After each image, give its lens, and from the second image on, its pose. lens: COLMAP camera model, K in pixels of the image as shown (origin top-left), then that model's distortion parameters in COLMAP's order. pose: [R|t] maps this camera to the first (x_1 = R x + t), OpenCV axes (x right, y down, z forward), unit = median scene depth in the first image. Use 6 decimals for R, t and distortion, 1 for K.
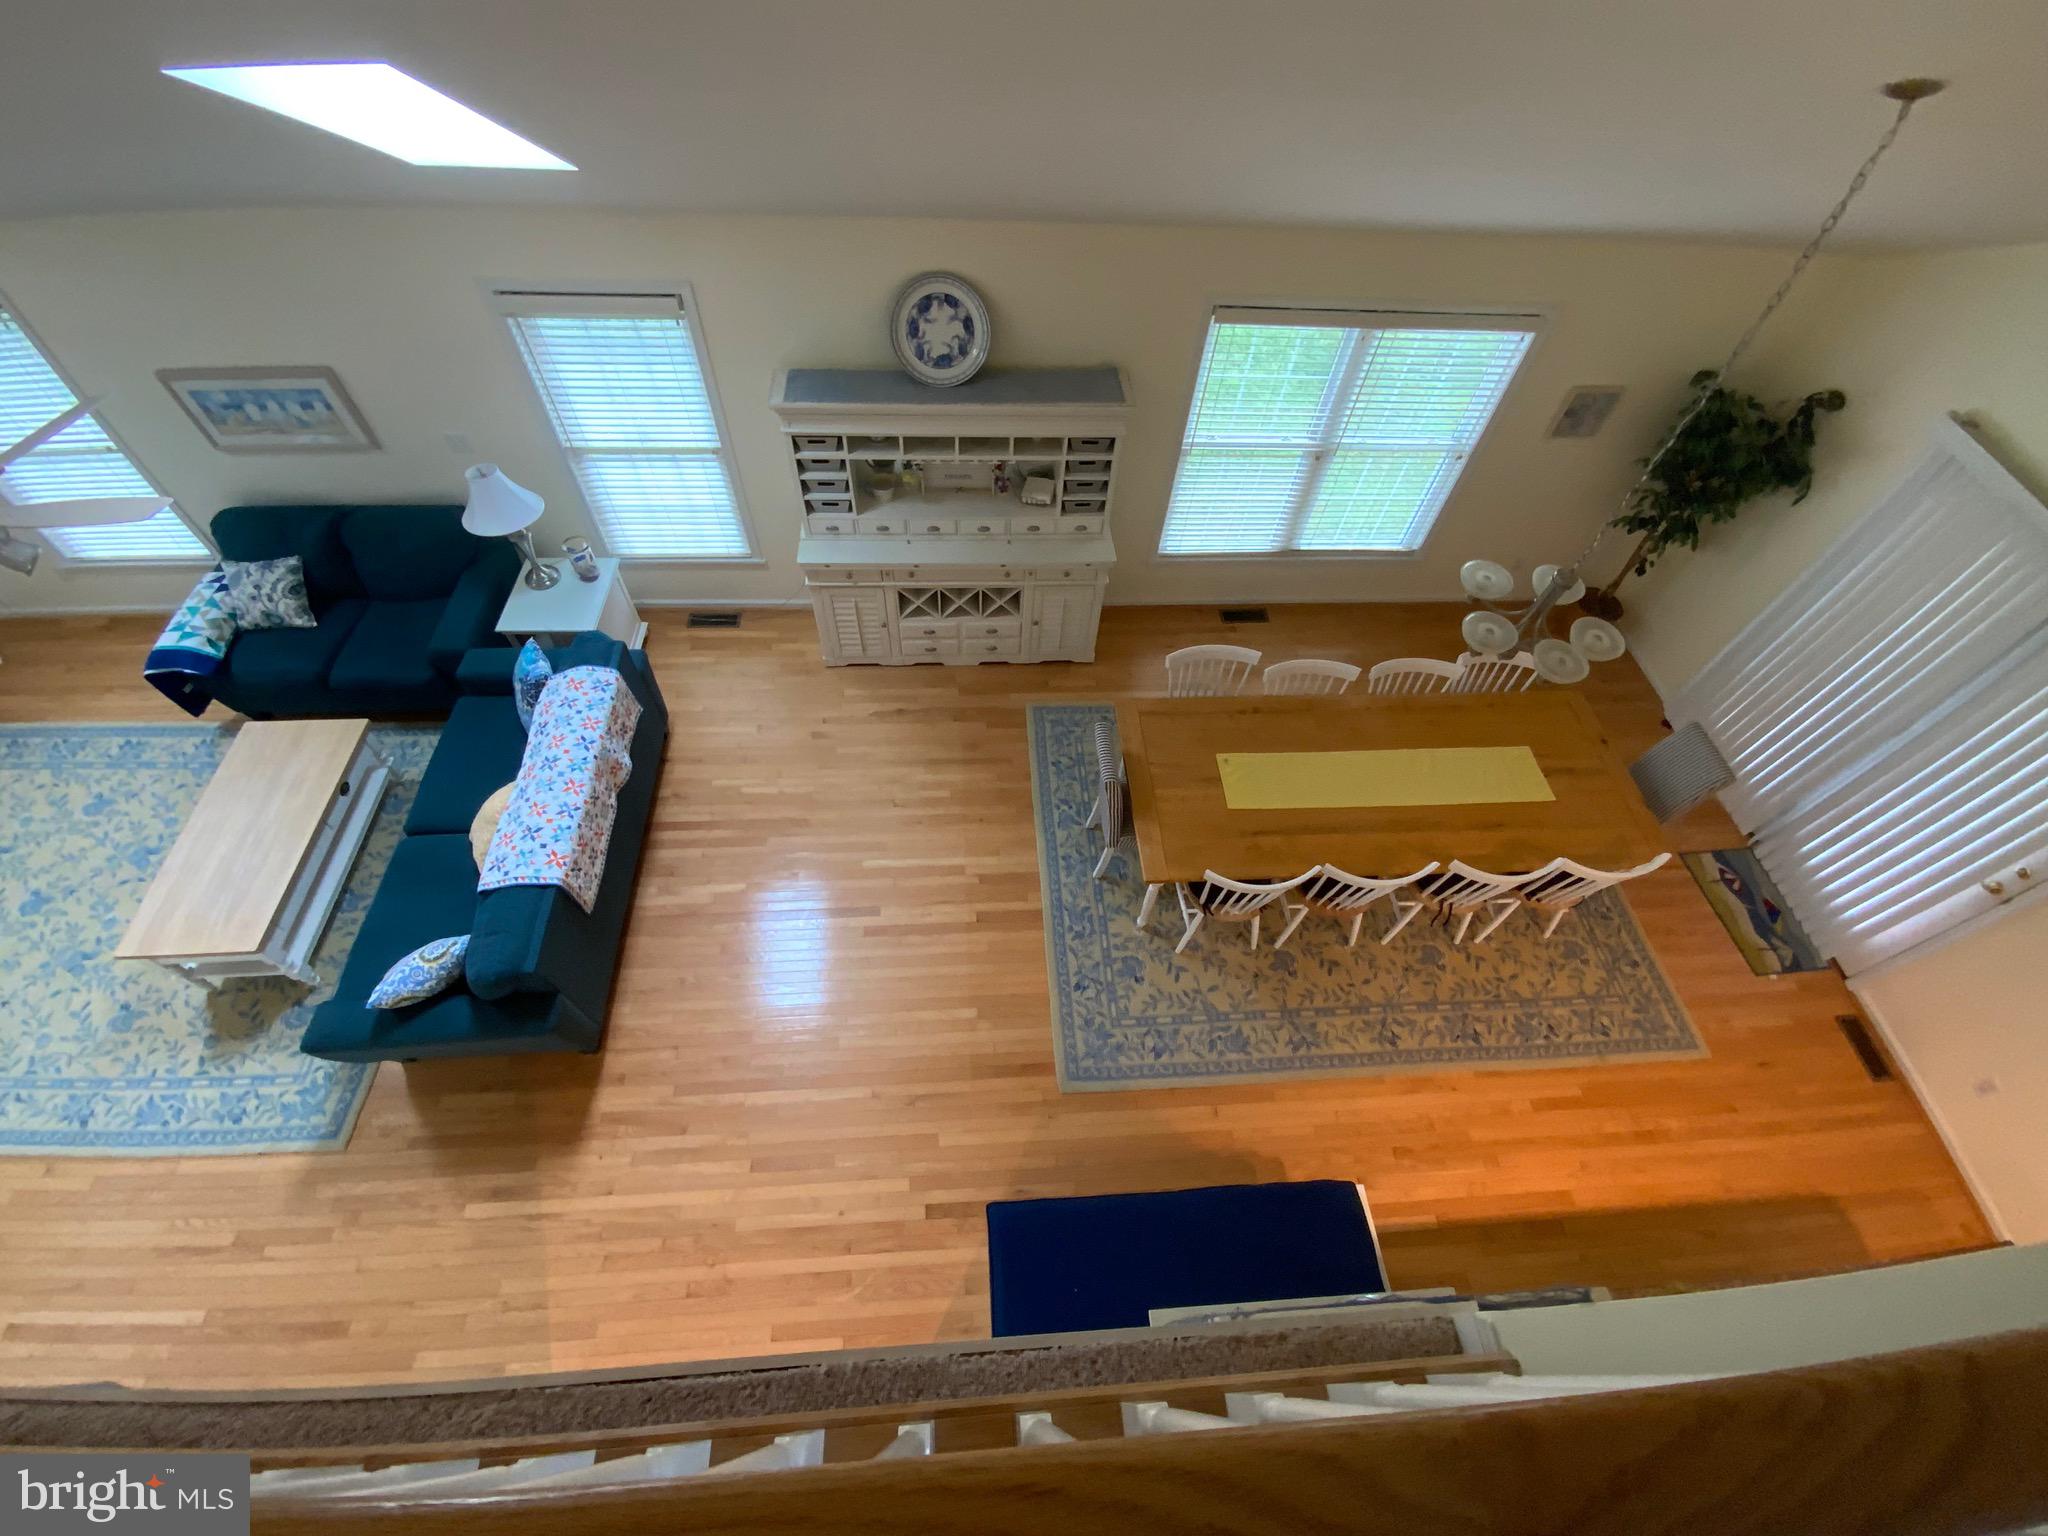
lens RADIAL K [[830.3, 0, 1013.9], [0, 830.3, 763.7], [0, 0, 1]] dist [0.010531, -0.011805]
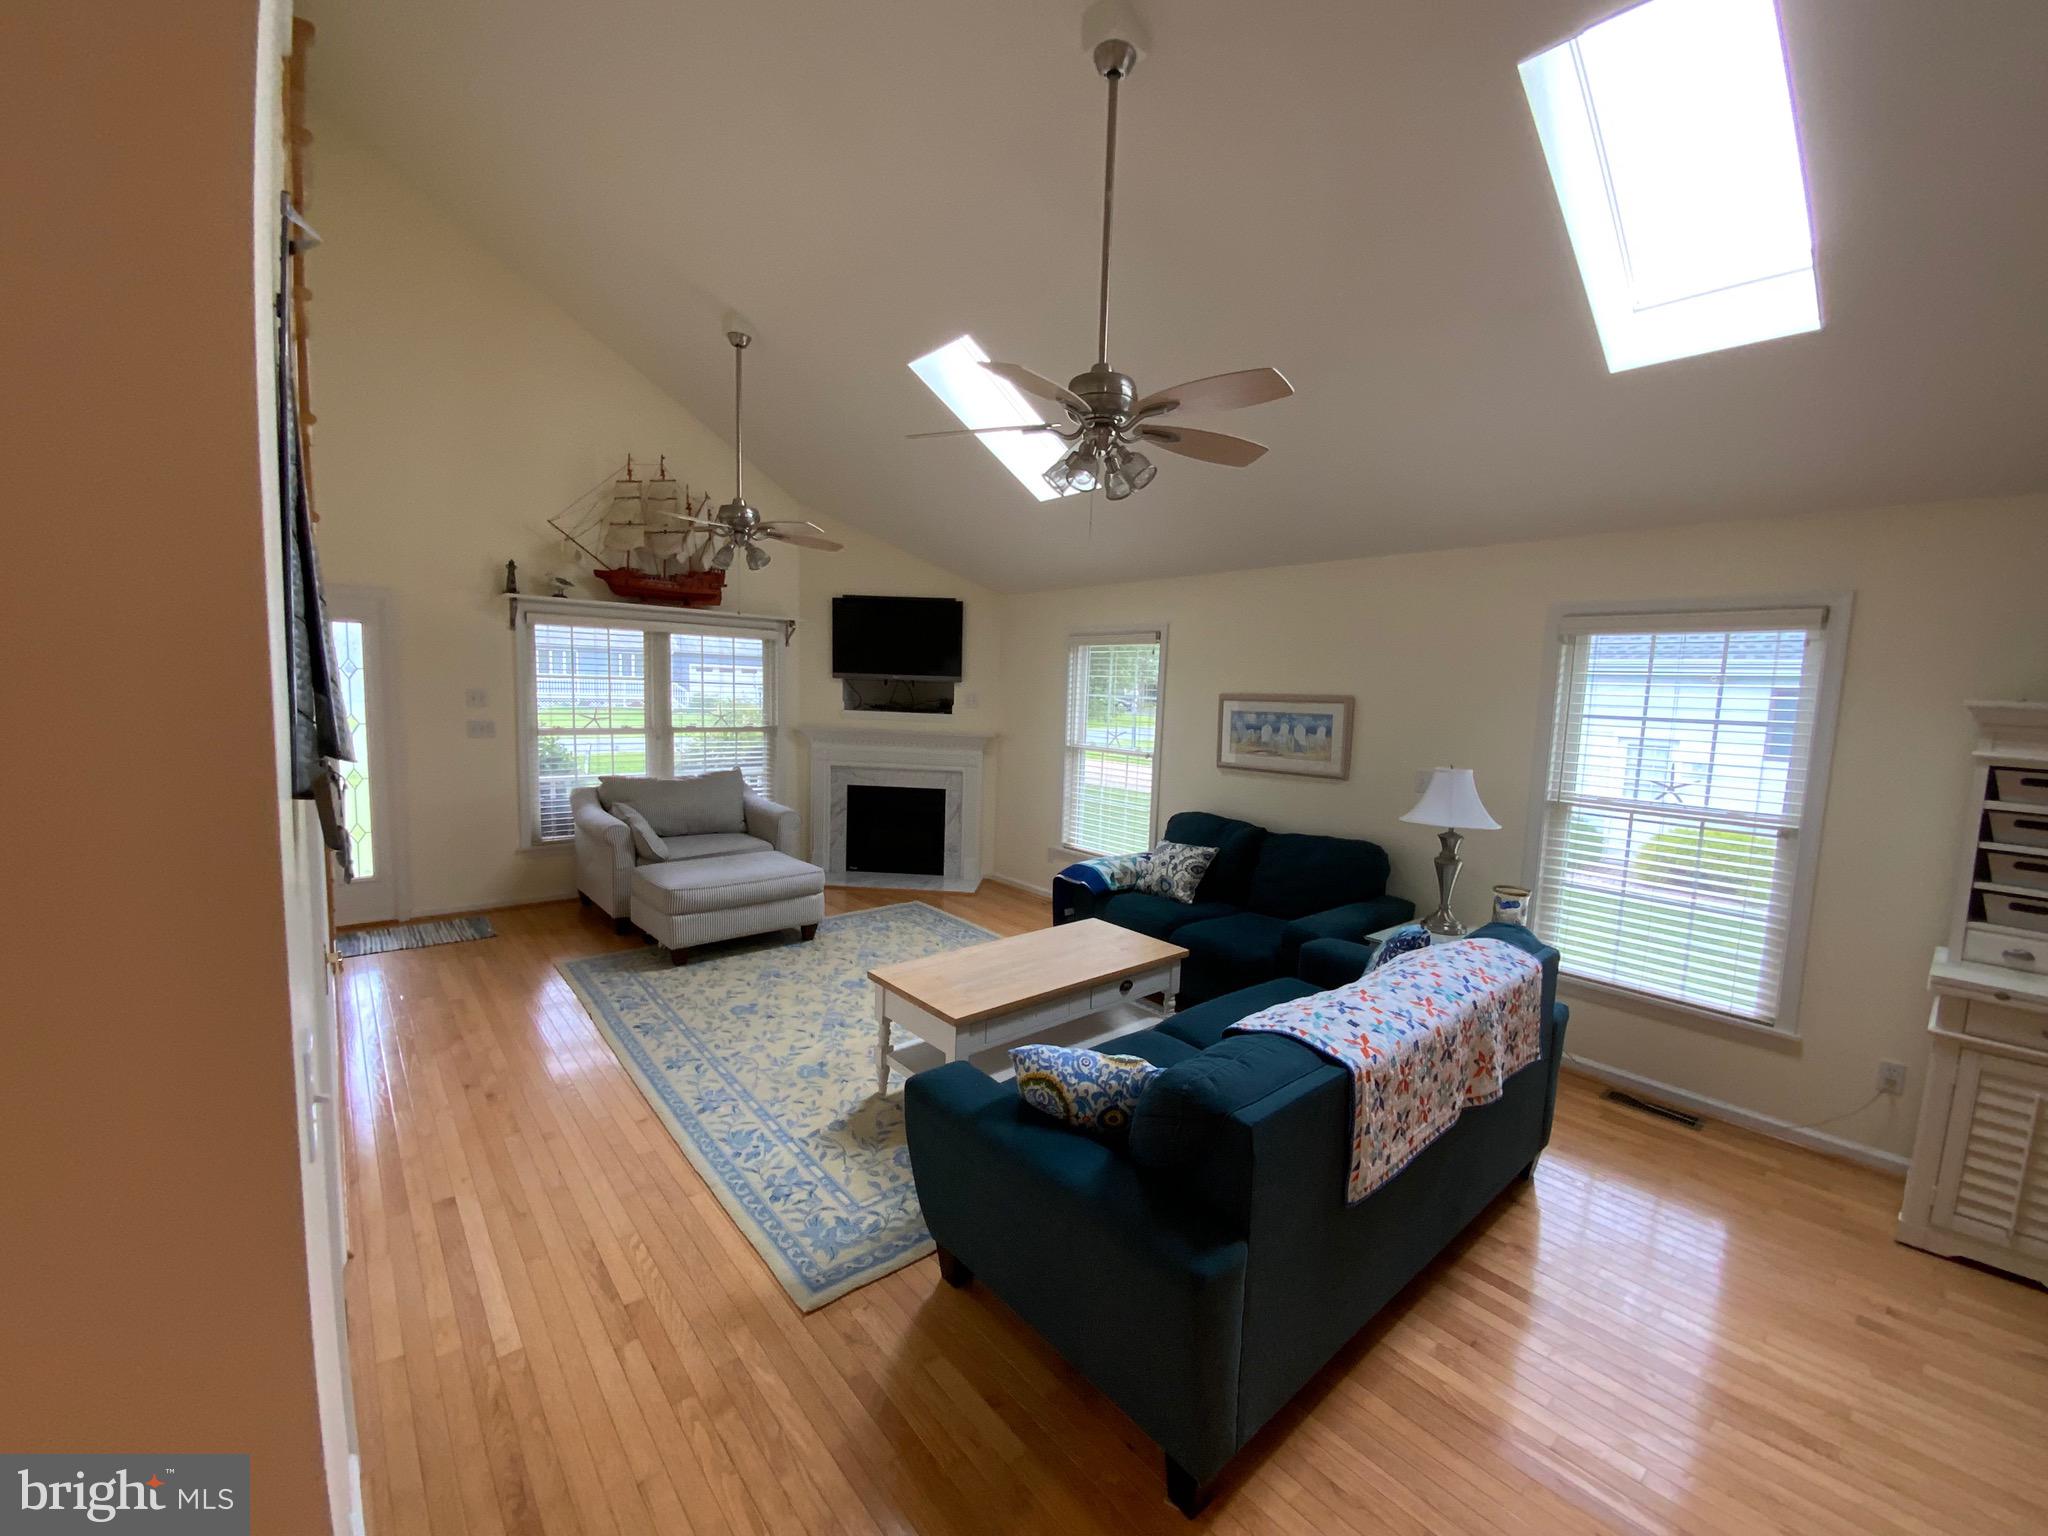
lens RADIAL K [[830.3, 0, 1028.9], [0, 830.3, 773.0], [0, 0, 1]] dist [0.010531, -0.011805]
pose [[0.599990, 0.065287, -0.797339, -0.229907], [-0.652197, 0.617111, -0.440242, 0.351529], [0.463305, 0.784163, 0.412841, 0.475149]]
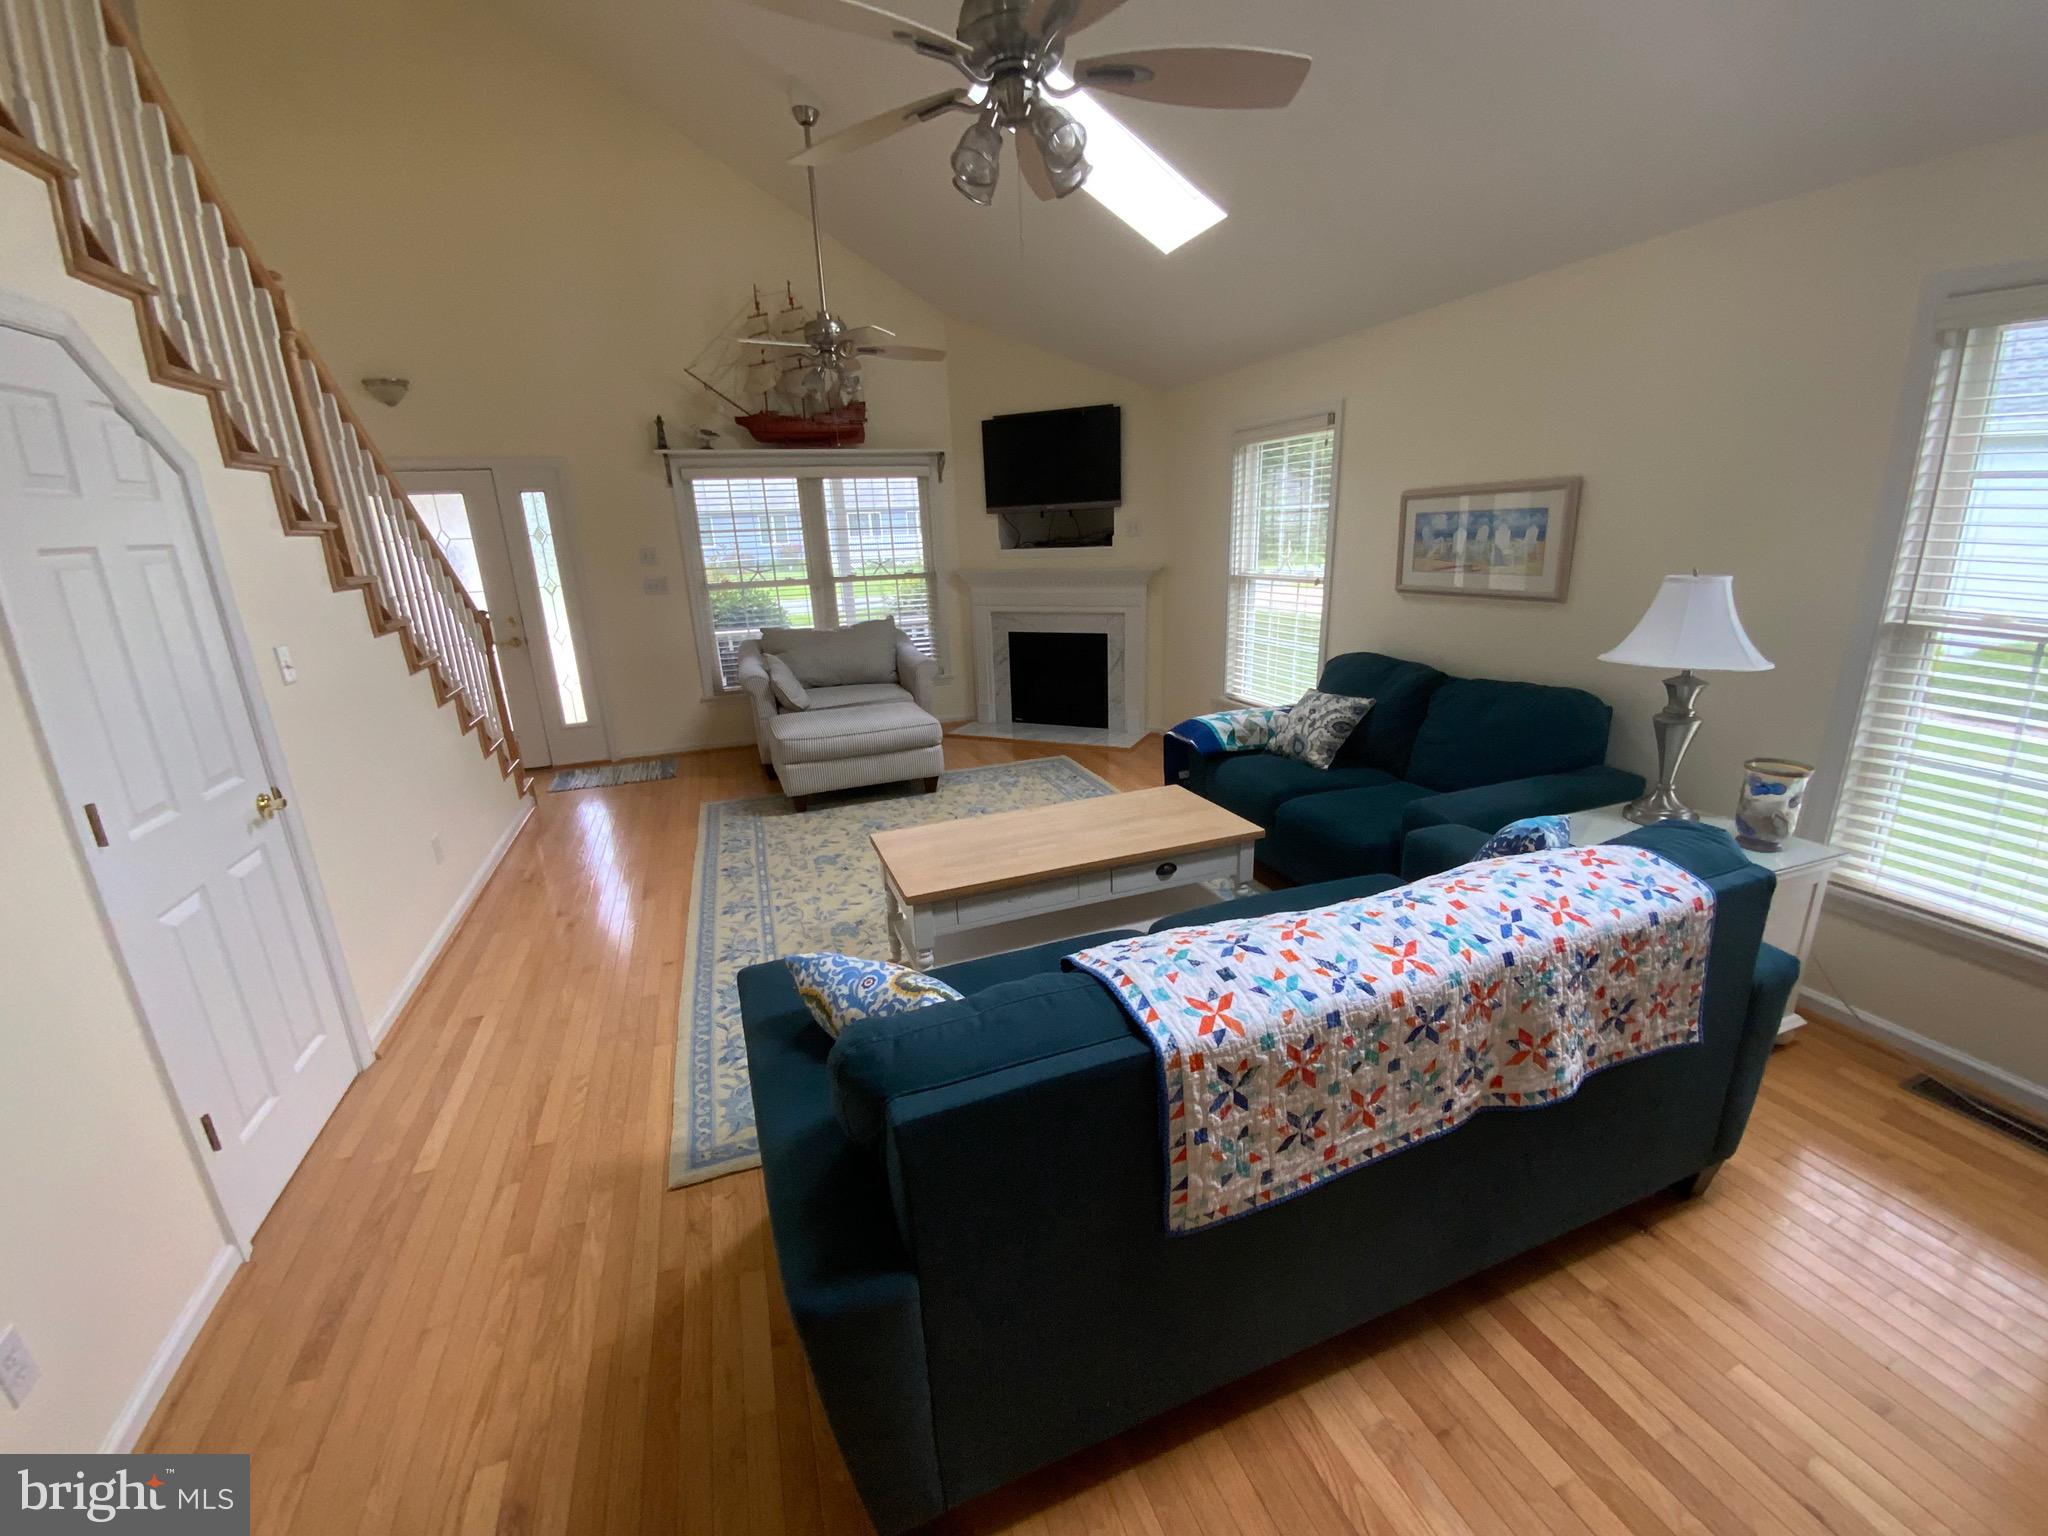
lens RADIAL K [[830.3, 0, 1025.4], [0, 830.3, 775.0], [0, 0, 1]] dist [0.010531, -0.011805]
pose [[0.285972, 0.226073, -0.931188, -0.240216], [-0.744937, 0.663696, -0.067642, 0.118832], [0.602734, 0.713020, 0.358209, 0.677103]]
